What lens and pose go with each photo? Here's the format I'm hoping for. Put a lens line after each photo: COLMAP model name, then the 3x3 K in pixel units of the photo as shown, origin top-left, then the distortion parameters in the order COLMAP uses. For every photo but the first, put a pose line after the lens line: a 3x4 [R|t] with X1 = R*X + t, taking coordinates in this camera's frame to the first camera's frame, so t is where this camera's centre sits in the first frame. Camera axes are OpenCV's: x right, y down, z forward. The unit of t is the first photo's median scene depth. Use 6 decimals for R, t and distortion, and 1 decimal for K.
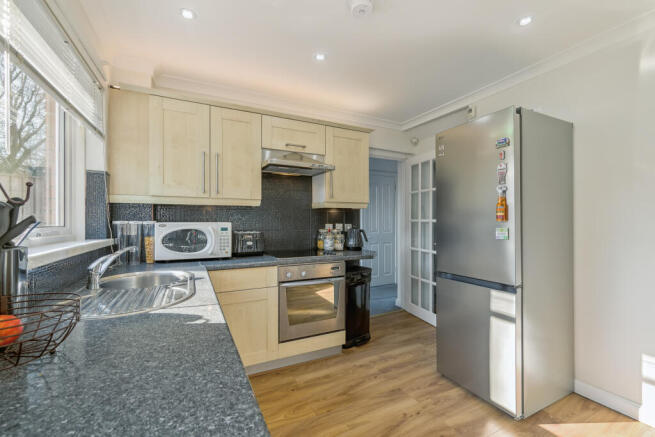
lens RADIAL K [[279.7, 0, 330.6], [0, 279.7, 218.6], [0, 0, 1]] dist [-0.002292, 0.000456]
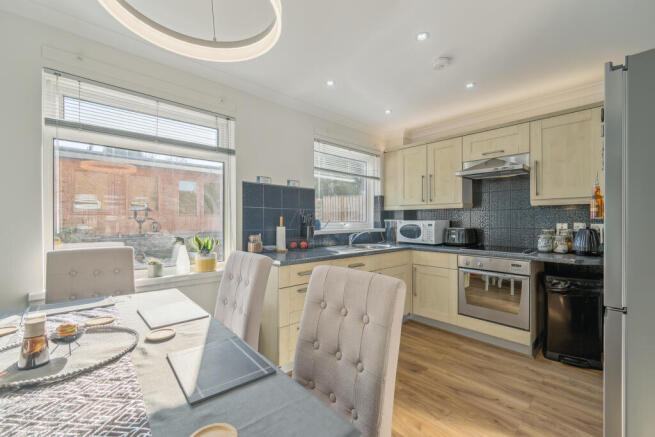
lens RADIAL K [[279.7, 0, 331.7], [0, 279.7, 221.5], [0, 0, 1]] dist [-0.002292, 0.000456]
pose [[0.270797, -0.003028, -0.962632, 0.906230], [-0.002179, 0.999991, -0.003759, 0.025327], [0.962634, 0.003116, 0.270787, 0.086473]]
